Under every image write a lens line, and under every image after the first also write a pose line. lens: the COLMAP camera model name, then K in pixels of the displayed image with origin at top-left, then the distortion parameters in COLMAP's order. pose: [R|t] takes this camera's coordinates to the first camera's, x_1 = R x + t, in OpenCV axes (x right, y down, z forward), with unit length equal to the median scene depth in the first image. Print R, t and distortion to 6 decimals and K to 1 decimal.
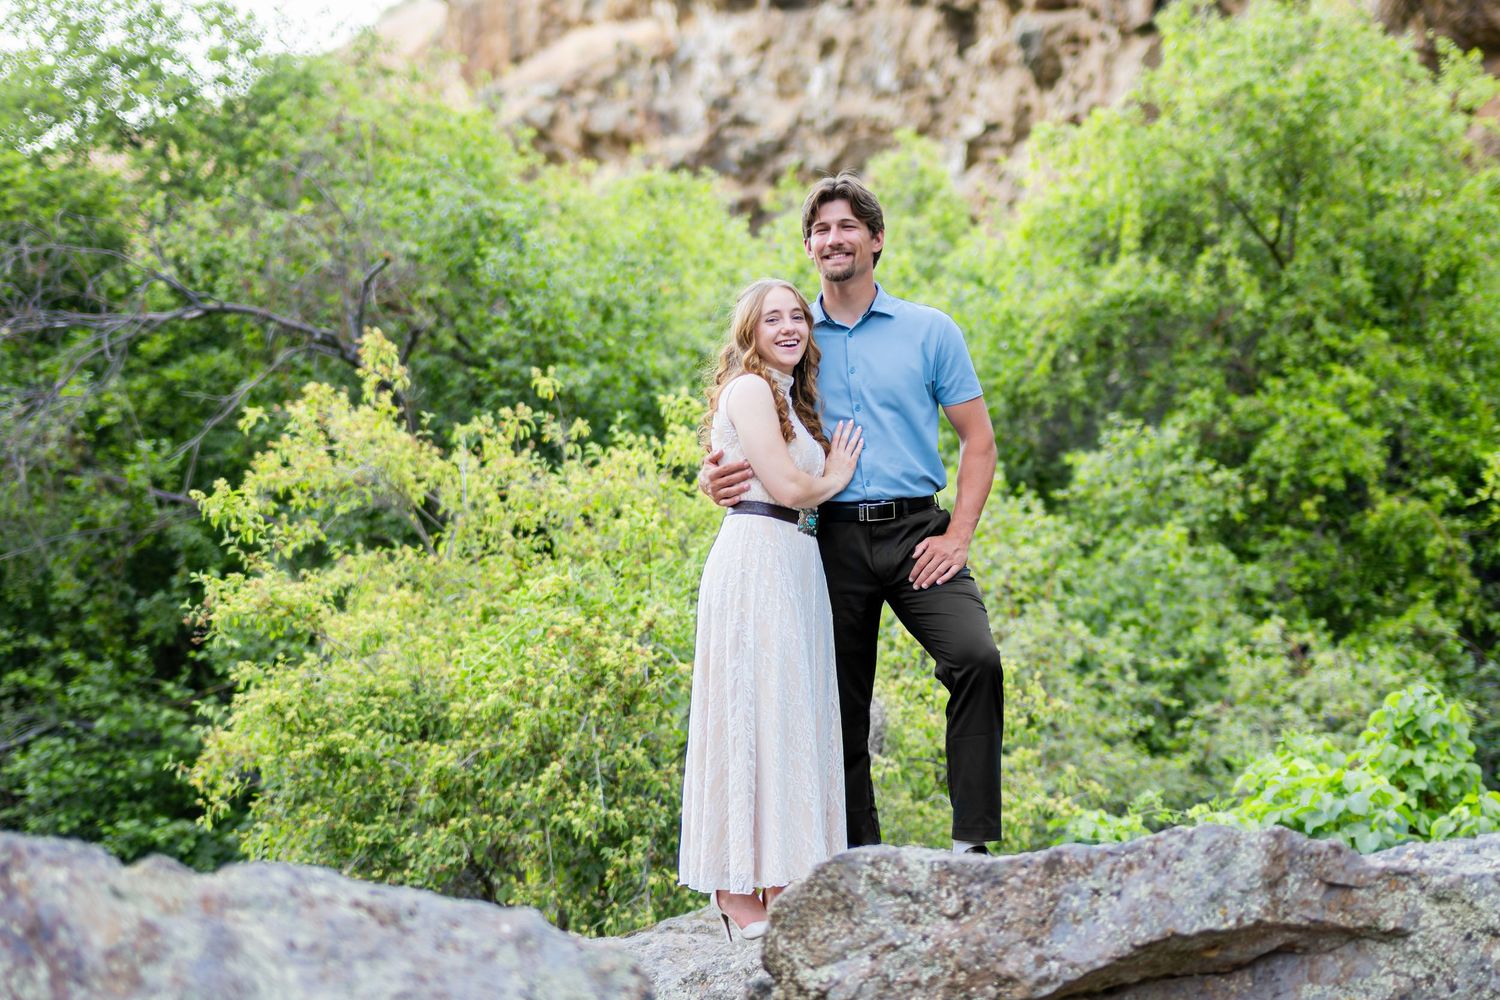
lens RADIAL K [[3319.8, 0, 752.1], [0, 3319.8, 528.4], [0, 0, 1]] dist [0.209044, -0.055688]
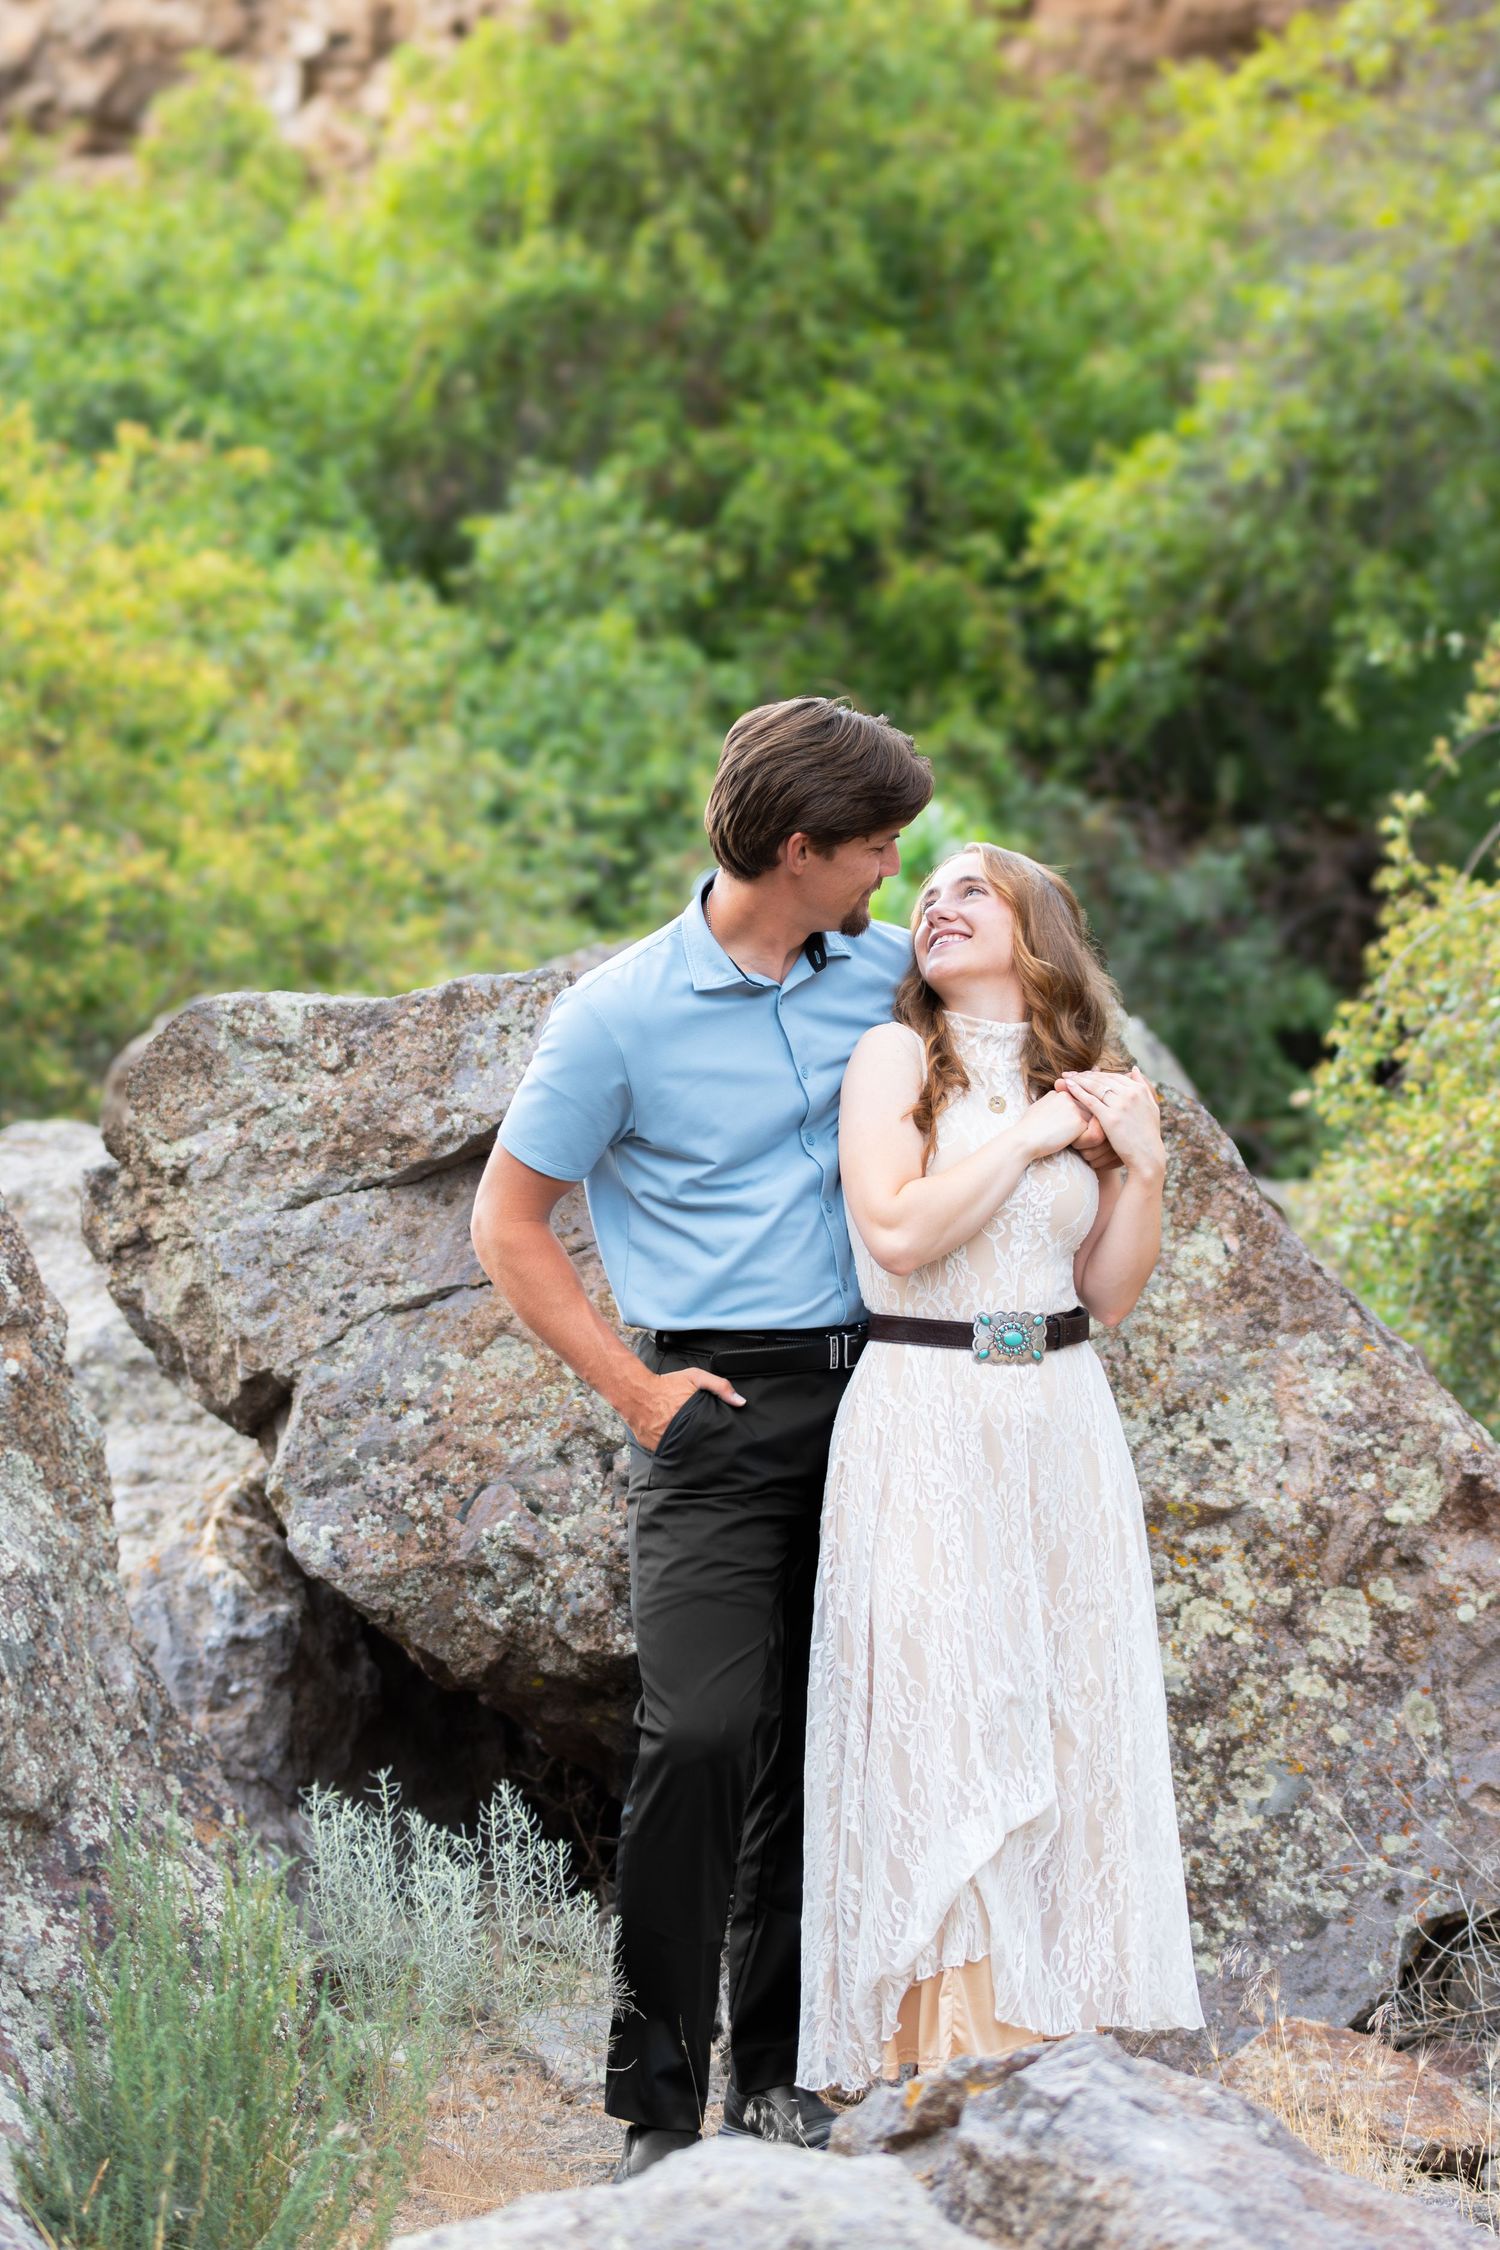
lens RADIAL K [[5007.8, 0, 750.0], [0, 5007.8, 1125.0], [0, 0, 1]] dist [0.007286, -0.131380]
pose [[0.988173, -0.055524, 0.142939, -0.008068], [0.041675, 0.994301, 0.098122, 0.006087], [-0.147573, -0.091004, 0.984856, -0.120165]]
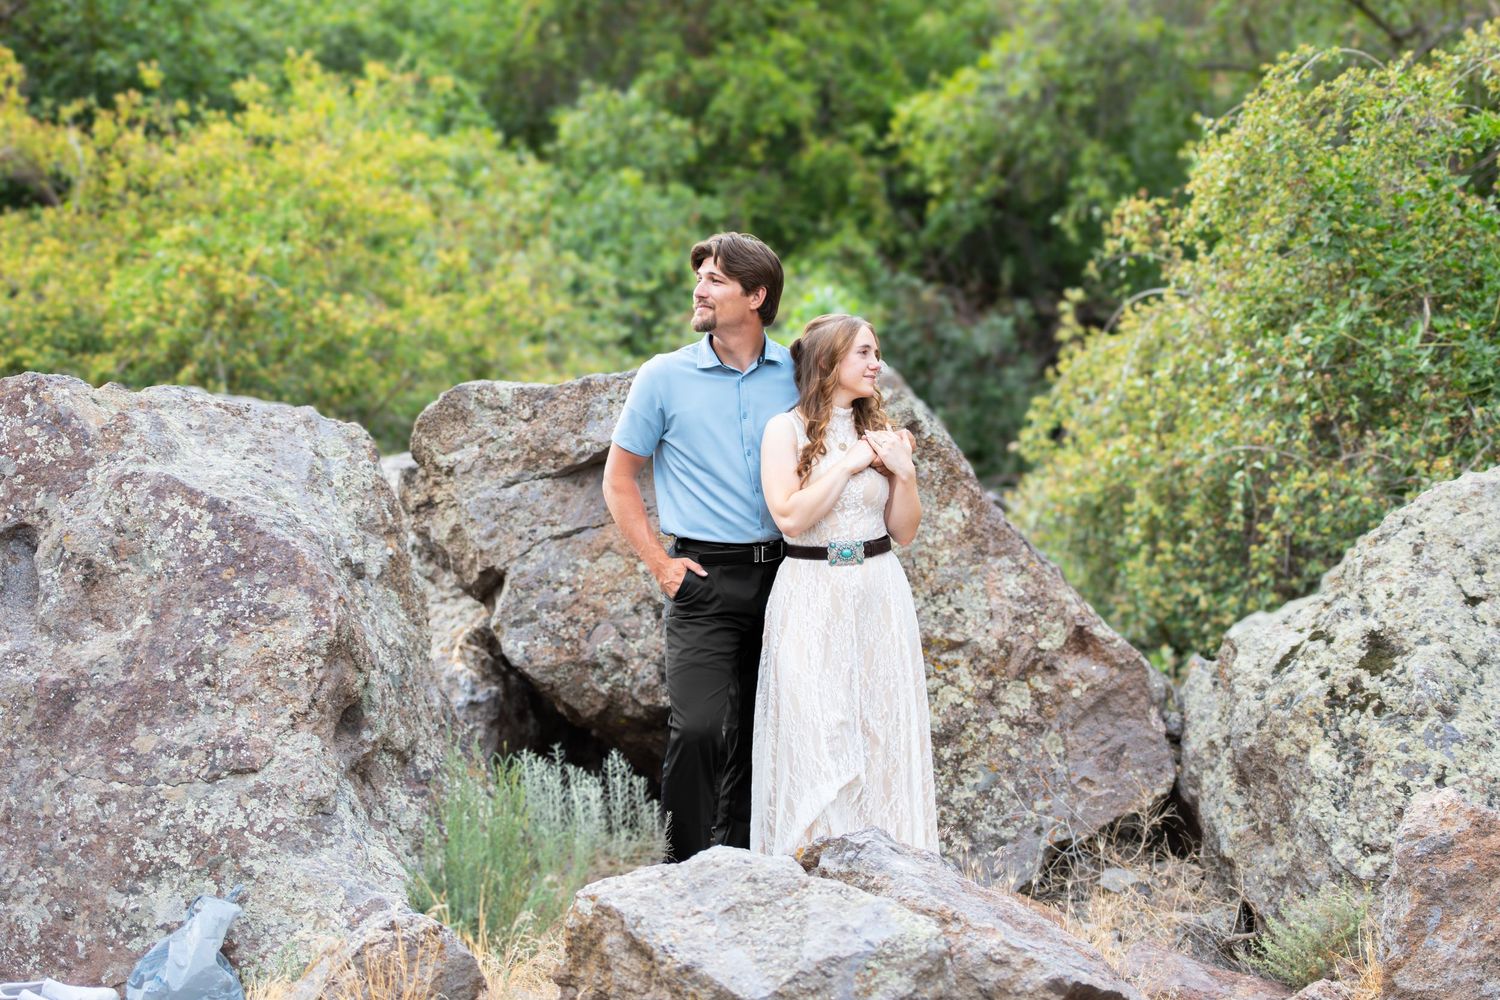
lens RADIAL K [[3338.4, 0, 750.0], [0, 3338.4, 500.0], [0, 0, 1]] dist [-0.027862, -0.320326]
pose [[0.987172, -0.041184, 0.154257, -0.044970], [0.025619, 0.994500, 0.101560, -0.005967], [-0.157591, -0.096305, 0.982797, -0.338892]]
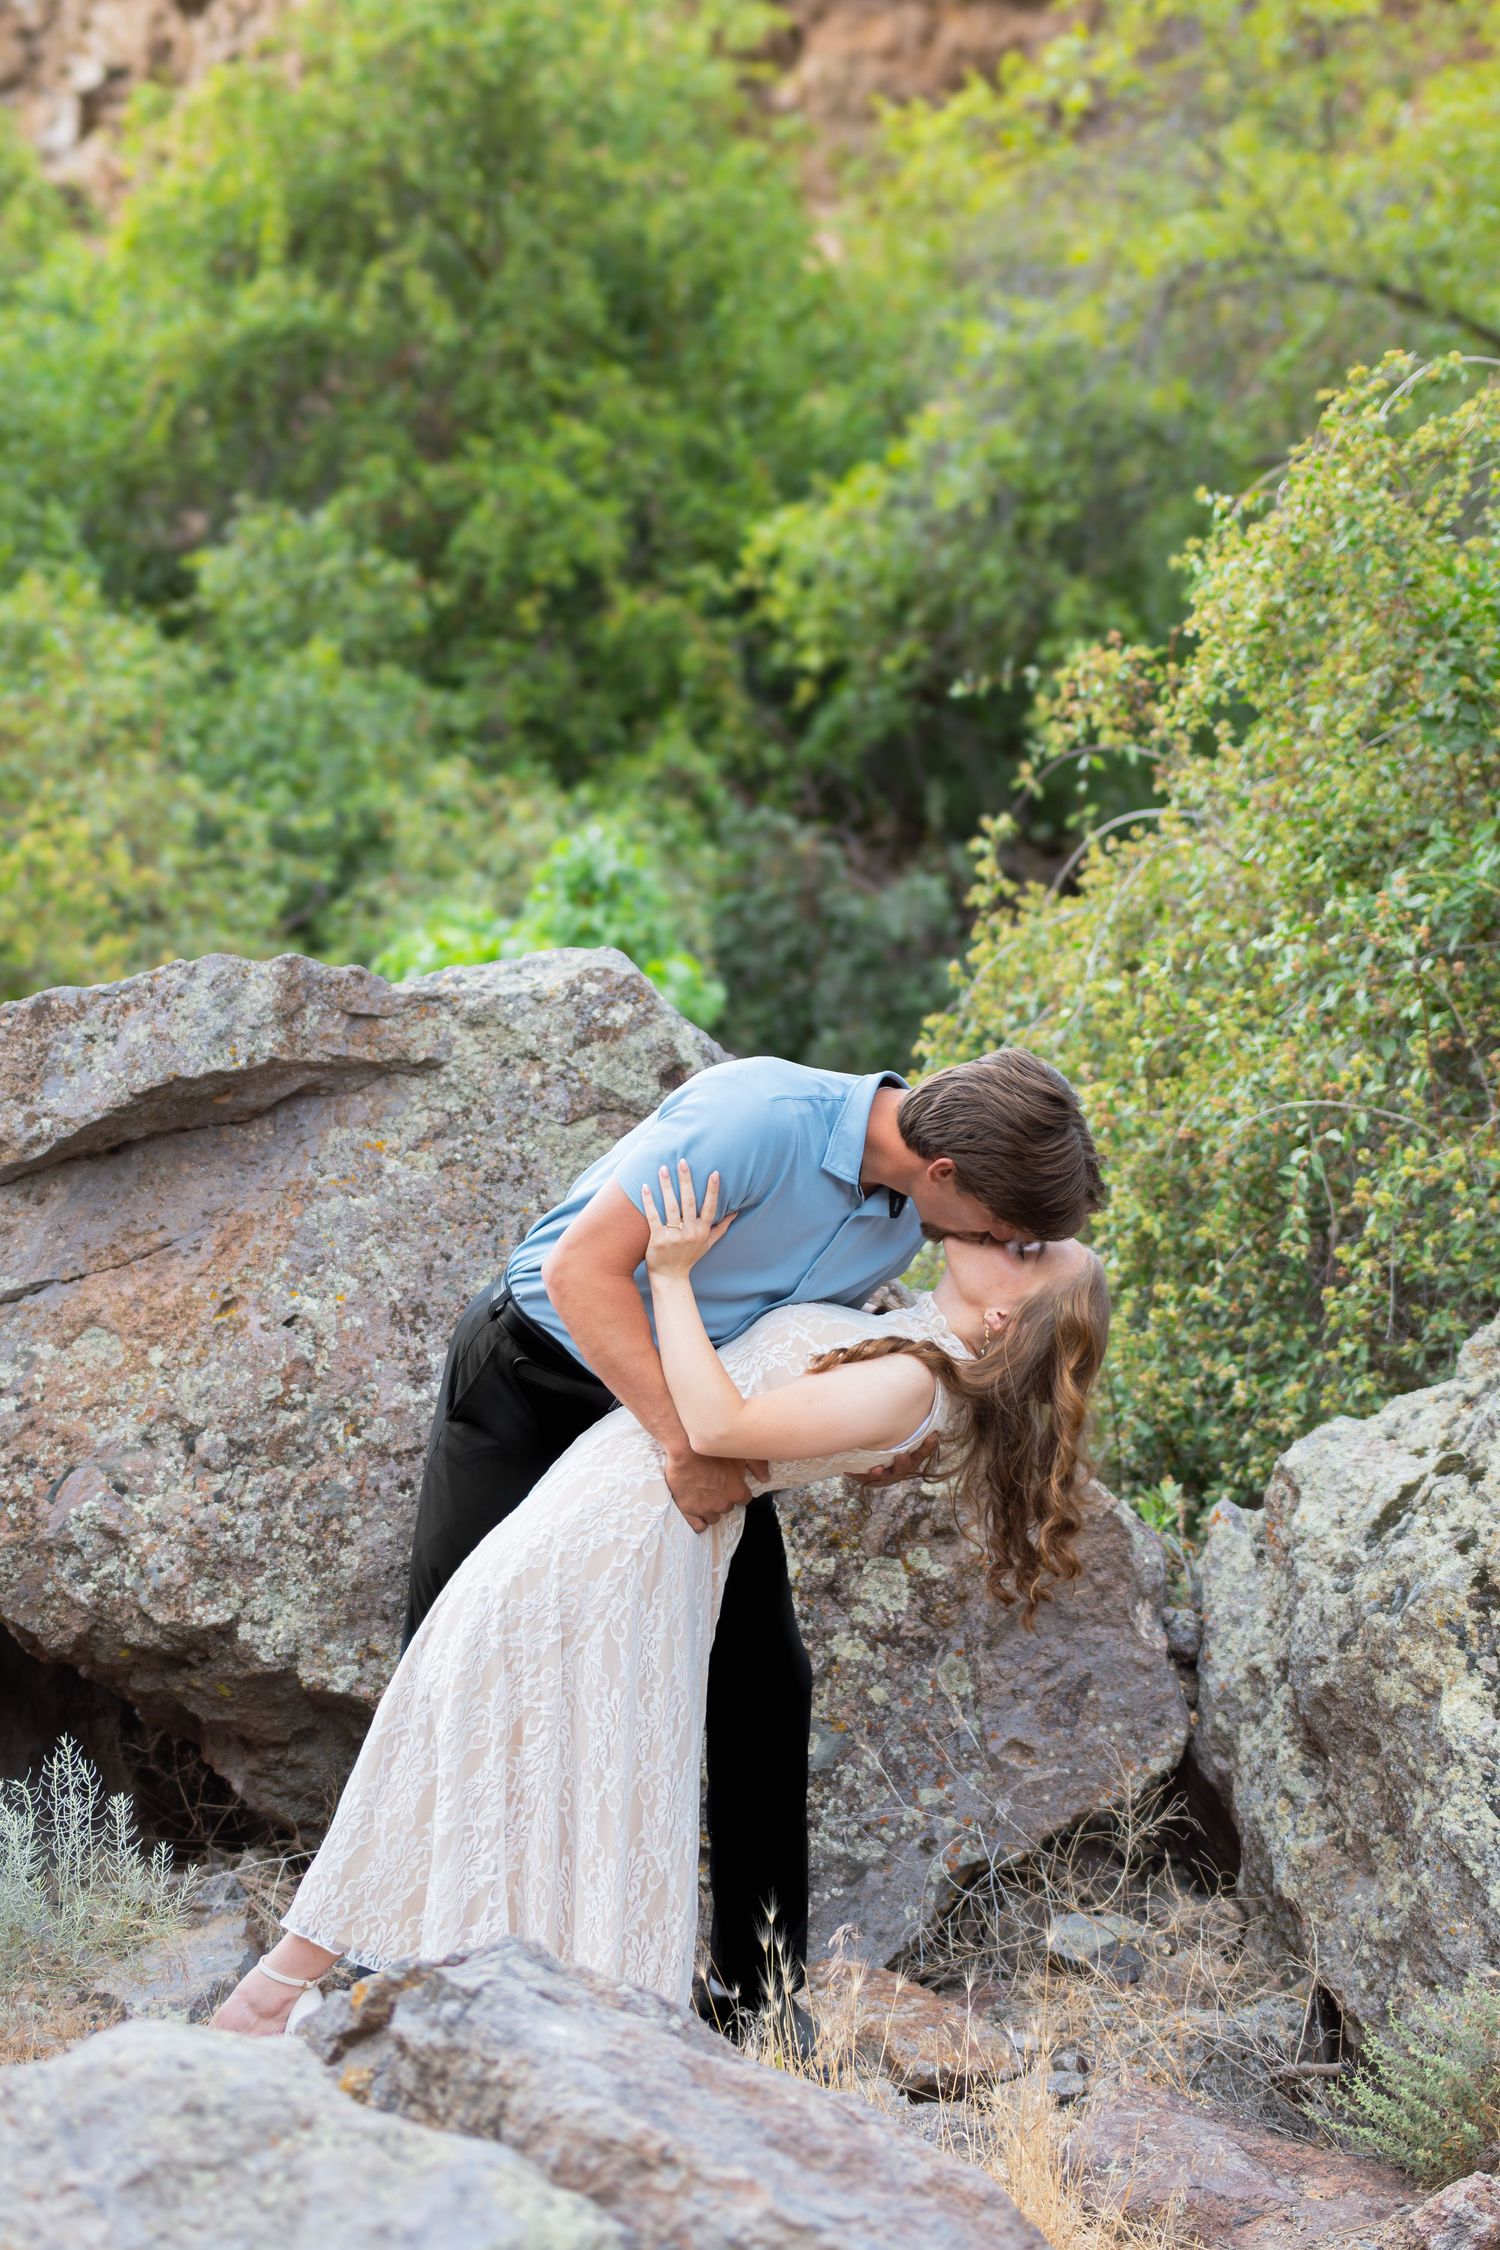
lens RADIAL K [[5007.7, 0, 750.0], [0, 5007.7, 1125.0], [0, 0, 1]] dist [-0.027862, -0.320326]
pose [[0.981665, -0.060632, 0.180712, 0.016439], [0.044034, 0.994552, 0.094487, 0.006792], [-0.185456, -0.084798, 0.978987, -0.165009]]
